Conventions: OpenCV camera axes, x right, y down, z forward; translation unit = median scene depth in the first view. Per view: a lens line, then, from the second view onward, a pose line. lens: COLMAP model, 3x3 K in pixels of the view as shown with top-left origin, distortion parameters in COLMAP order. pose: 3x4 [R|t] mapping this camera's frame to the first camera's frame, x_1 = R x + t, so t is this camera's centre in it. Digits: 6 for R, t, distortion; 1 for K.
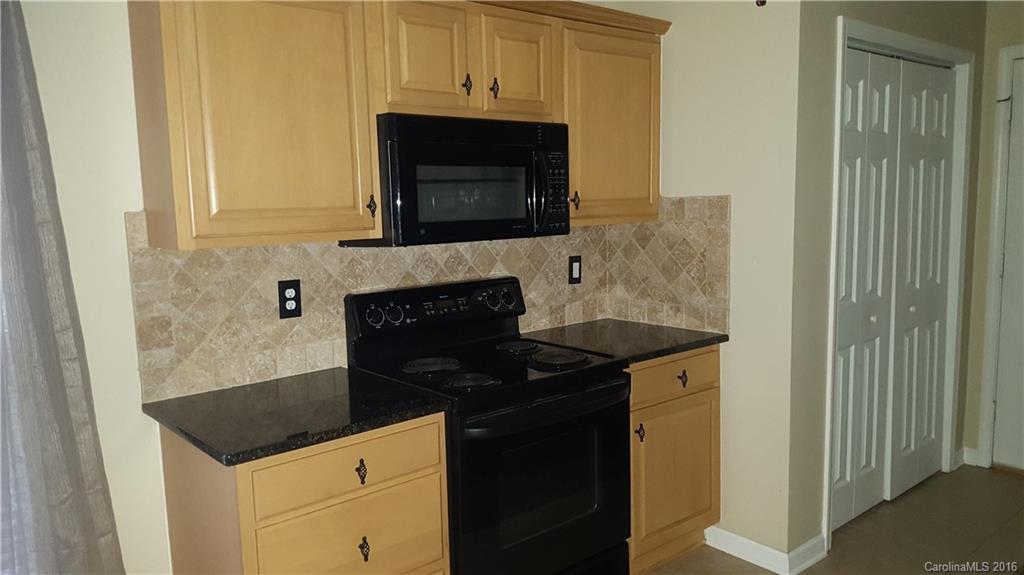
lens RADIAL K [[745.6, 0, 512.0], [0, 745.6, 287.5], [0, 0, 1]] dist [-0.001277, -0.005398]
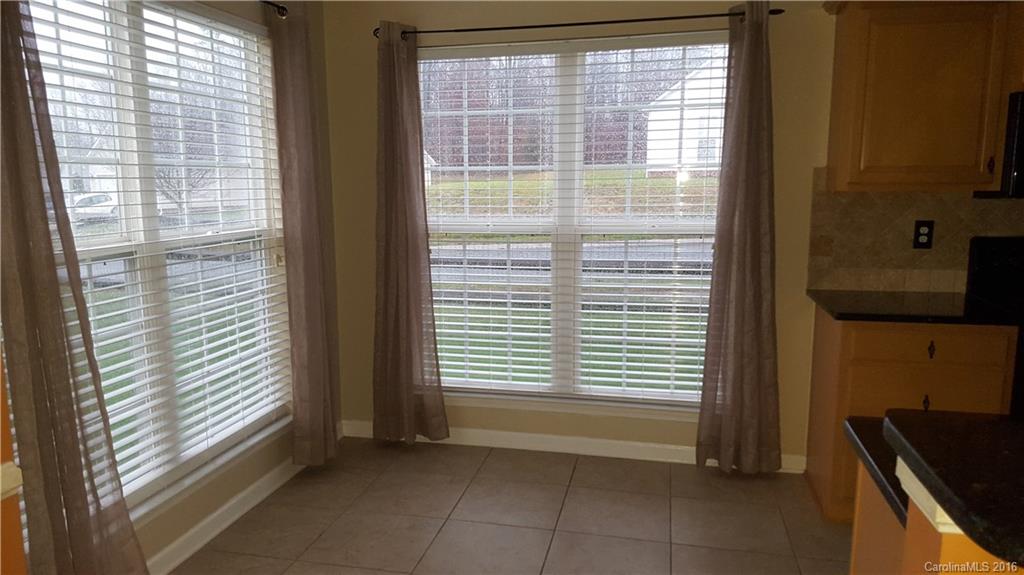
lens RADIAL K [[745.6, 0, 512.0], [0, 745.6, 287.5], [0, 0, 1]] dist [-0.001277, -0.005398]
pose [[0.588115, 0.140473, -0.796485, 0.349488], [-0.102667, 0.989801, 0.098759, 0.053338], [0.802234, 0.023691, 0.596539, -0.396429]]
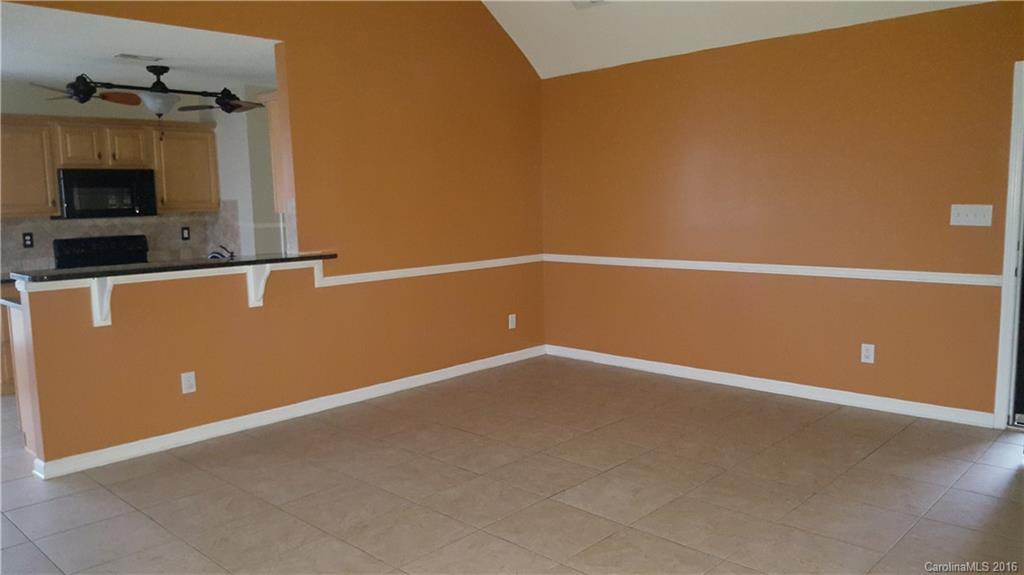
lens RADIAL K [[745.6, 0, 512.0], [0, 745.6, 287.5], [0, 0, 1]] dist [-0.001277, -0.005398]
pose [[0.996008, -0.007427, 0.088956, 1.100966], [0.007832, 0.999960, -0.004202, 0.197619], [-0.088921, 0.004882, 0.996027, -1.641630]]
